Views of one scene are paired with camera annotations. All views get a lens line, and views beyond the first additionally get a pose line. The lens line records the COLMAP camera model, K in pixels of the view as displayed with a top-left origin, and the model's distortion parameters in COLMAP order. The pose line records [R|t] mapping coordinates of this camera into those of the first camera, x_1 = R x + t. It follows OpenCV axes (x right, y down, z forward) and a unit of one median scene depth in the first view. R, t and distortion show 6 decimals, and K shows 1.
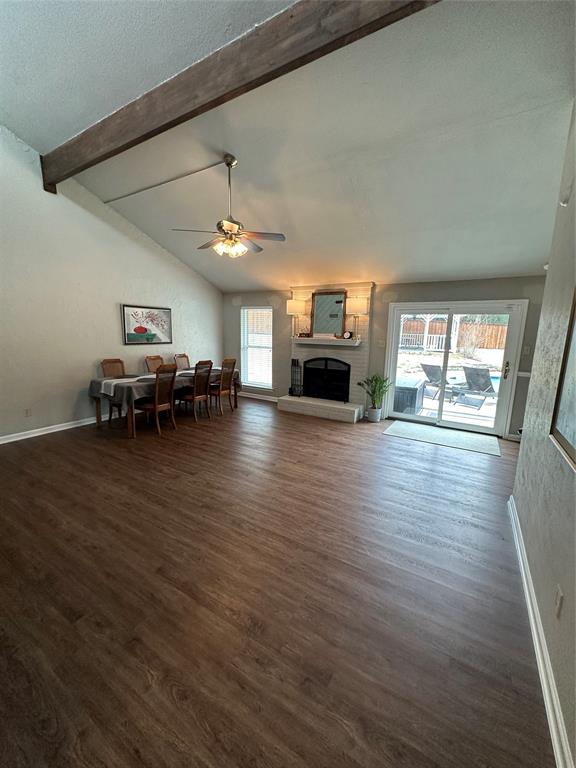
lens RADIAL K [[306.6, 0, 293.3], [0, 306.6, 382.1], [0, 0, 1]] dist [-0.005202, 0.000863]
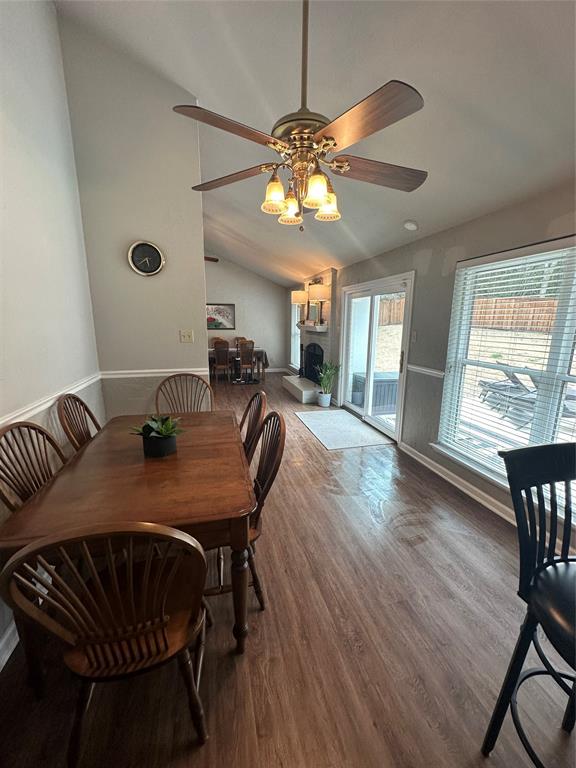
lens RADIAL K [[306.6, 0, 290.7], [0, 306.6, 386.1], [0, 0, 1]] dist [-0.005202, 0.000863]
pose [[0.717787, 0.133287, -0.683385, 0.845387], [-0.109983, 0.990888, 0.077743, -0.005191], [0.687521, 0.019358, 0.725907, 0.169519]]
